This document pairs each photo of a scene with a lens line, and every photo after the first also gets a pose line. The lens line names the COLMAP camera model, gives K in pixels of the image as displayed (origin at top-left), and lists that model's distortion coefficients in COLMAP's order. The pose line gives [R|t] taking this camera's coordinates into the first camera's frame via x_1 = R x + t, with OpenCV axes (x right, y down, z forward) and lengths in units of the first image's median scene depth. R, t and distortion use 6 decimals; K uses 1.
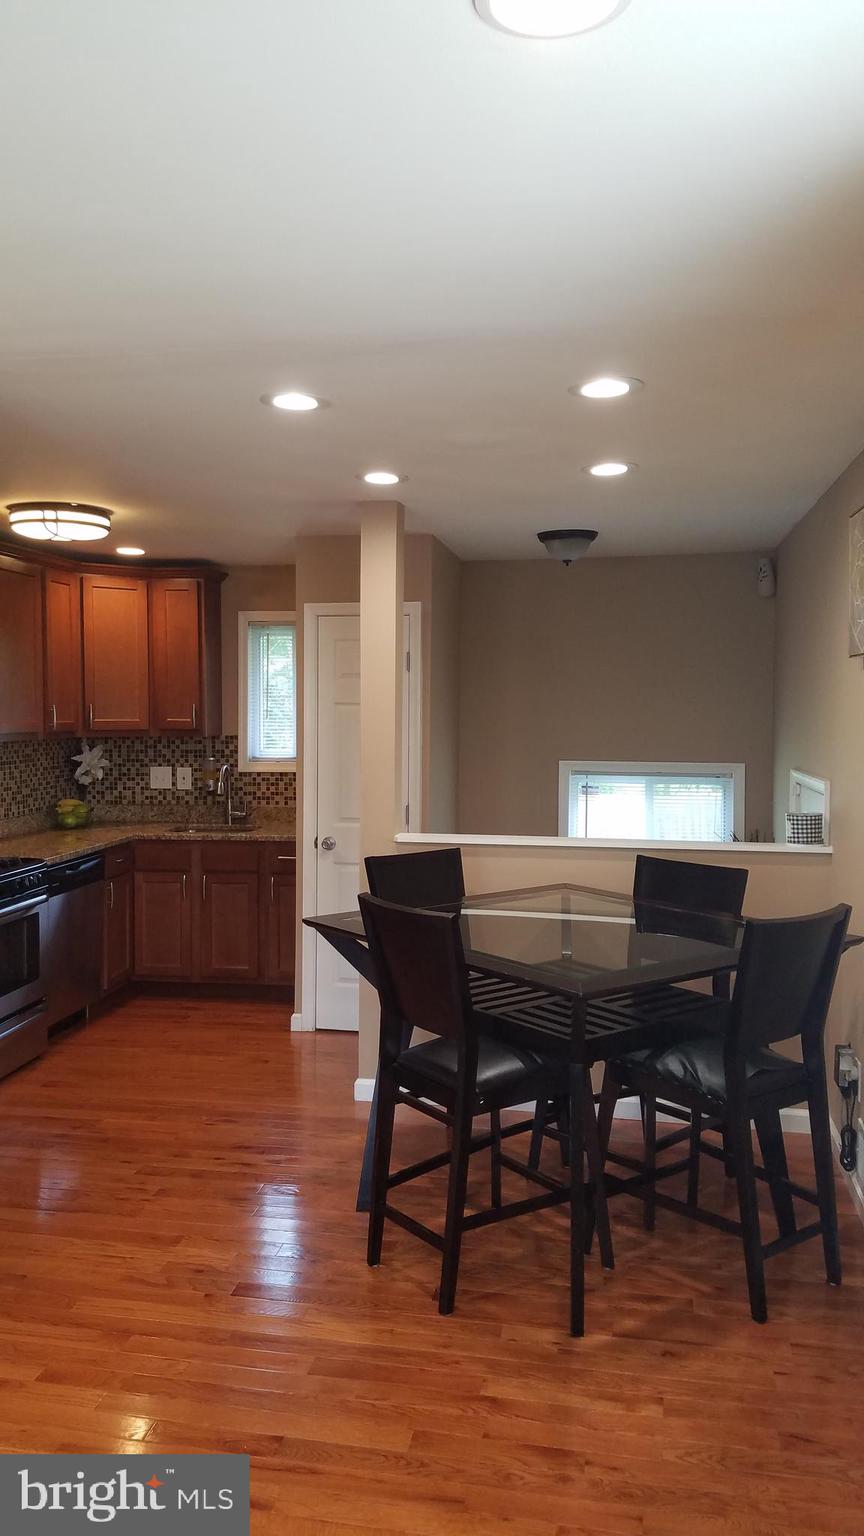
lens RADIAL K [[1173.8, 0, 414.1], [0, 1173.8, 751.5], [0, 0, 1]] dist [0.243945, -0.306571]
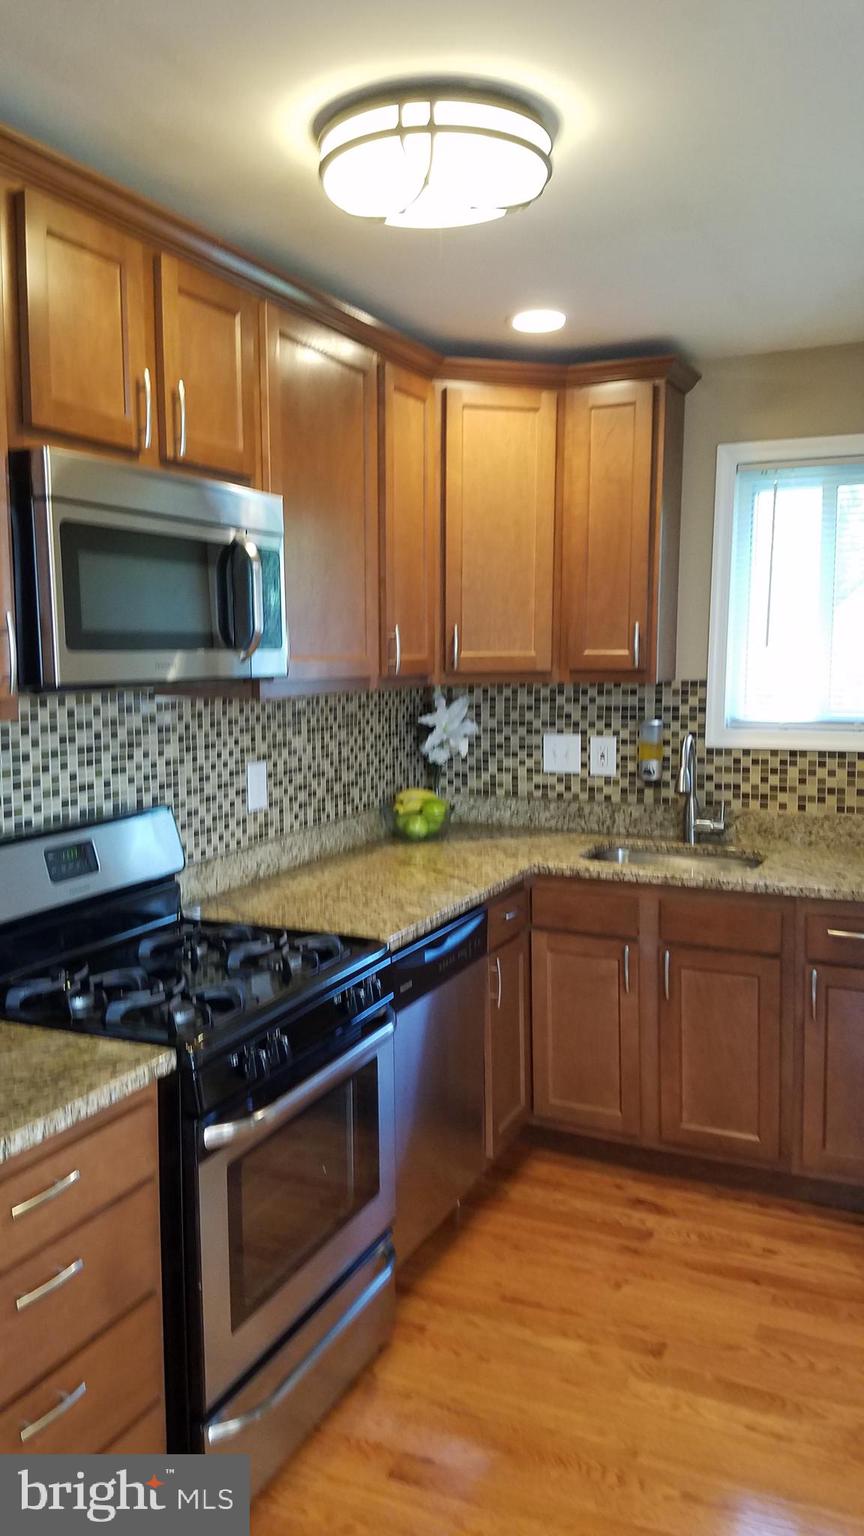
lens RADIAL K [[1173.8, 0, 414.1], [0, 1173.8, 751.5], [0, 0, 1]] dist [0.243945, -0.306571]
pose [[0.968771, 0.016809, -0.247387, -0.143566], [-0.003829, 0.998595, 0.052856, -0.009233], [0.247928, -0.050258, 0.967474, 0.432808]]
